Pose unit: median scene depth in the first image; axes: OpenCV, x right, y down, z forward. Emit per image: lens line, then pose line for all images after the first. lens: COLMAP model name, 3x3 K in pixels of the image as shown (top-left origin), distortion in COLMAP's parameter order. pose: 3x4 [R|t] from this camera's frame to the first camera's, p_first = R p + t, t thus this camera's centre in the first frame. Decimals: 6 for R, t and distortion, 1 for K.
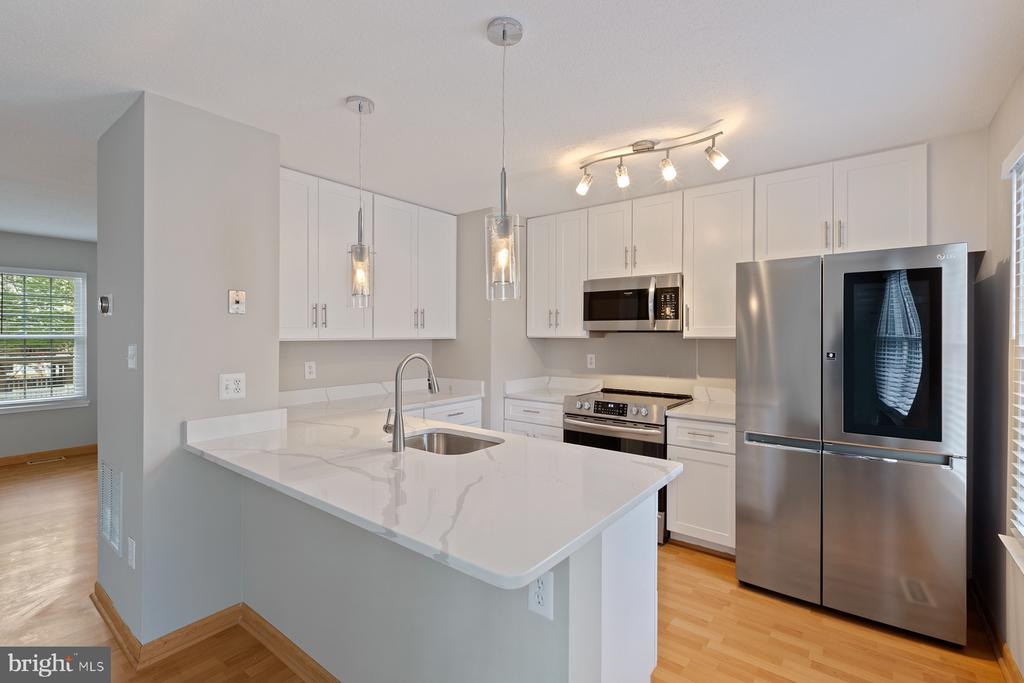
lens RADIAL K [[467.0, 0, 515.6], [0, 467.0, 340.6], [0, 0, 1]] dist [0.002536, -0.001473]
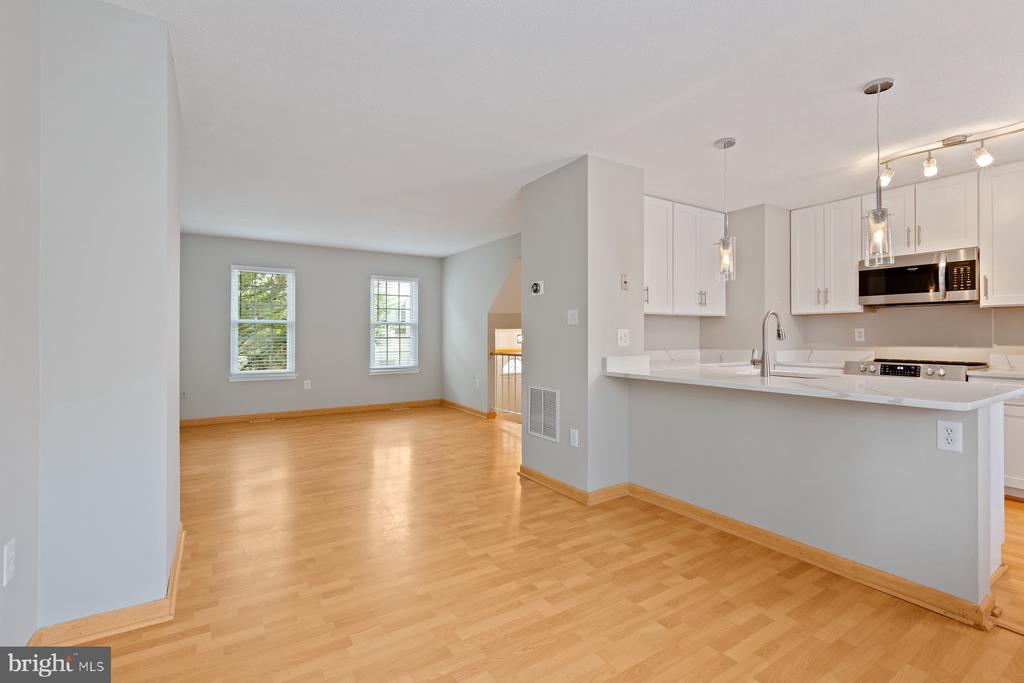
lens RADIAL K [[467.0, 0, 507.6], [0, 467.0, 334.4], [0, 0, 1]] dist [0.002536, -0.001473]
pose [[0.941582, -0.003768, -0.336763, -0.303765], [-0.001371, 0.999886, -0.015019, 0.074956], [0.336781, 0.014603, 0.941470, -0.378963]]
